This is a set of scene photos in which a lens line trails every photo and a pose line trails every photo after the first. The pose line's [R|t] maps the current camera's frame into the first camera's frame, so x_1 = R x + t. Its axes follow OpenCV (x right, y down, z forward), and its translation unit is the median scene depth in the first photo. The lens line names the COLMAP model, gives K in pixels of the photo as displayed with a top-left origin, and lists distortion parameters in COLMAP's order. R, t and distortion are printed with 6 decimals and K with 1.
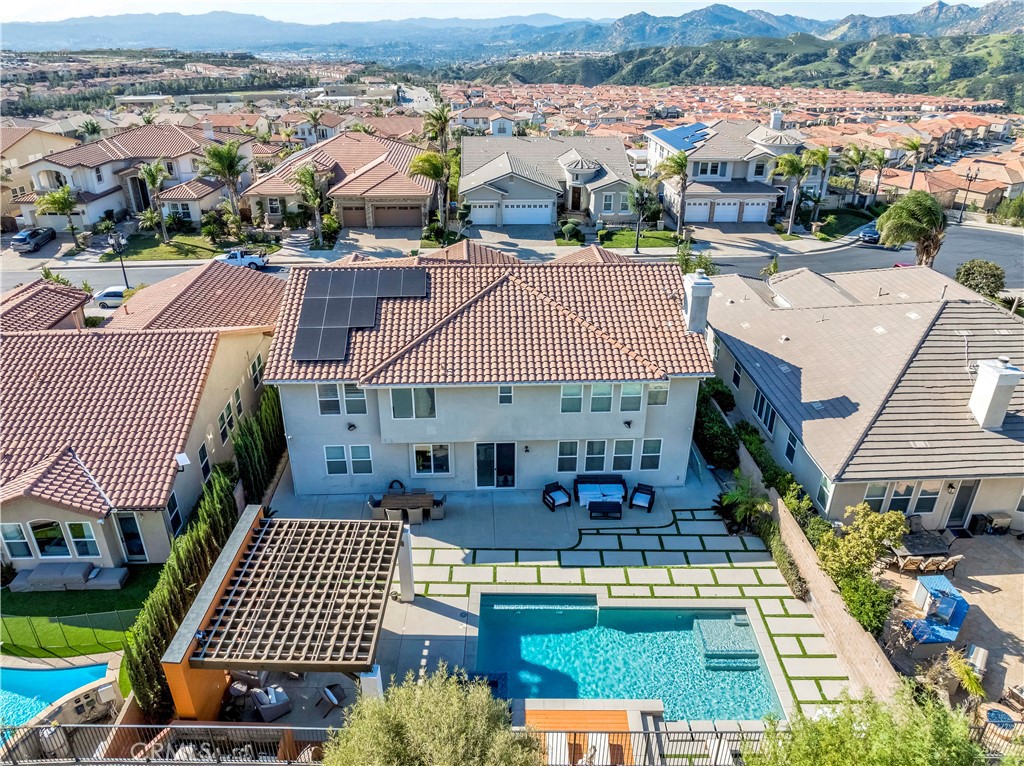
lens RADIAL K [[721.2, 0, 512.0], [0, 721.2, 383.0], [0, 0, 1]] dist [-0.045405, 0.012747]
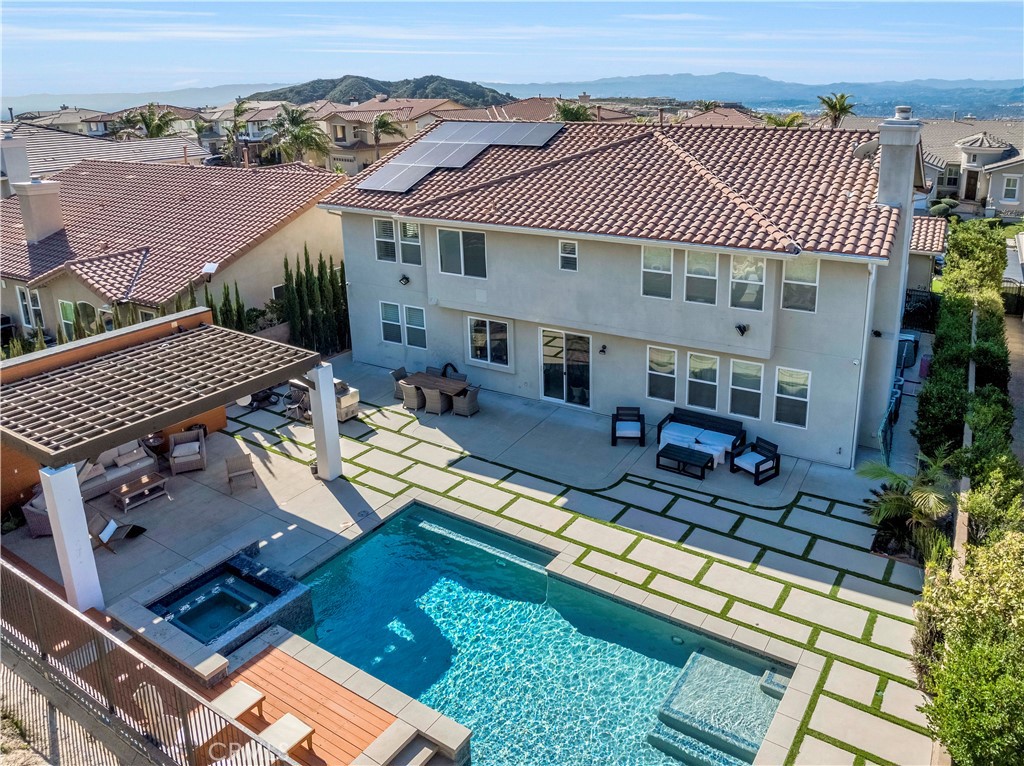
lens RADIAL K [[754.3, 0, 580.9], [0, 754.3, 290.8], [0, 0, 1]] dist [-0.032600, -0.002024]
pose [[0.859680, 0.124861, -0.495338, 0.158617], [-0.220070, 0.965596, -0.138540, 0.064938], [0.460999, 0.228109, 0.857582, 0.166692]]
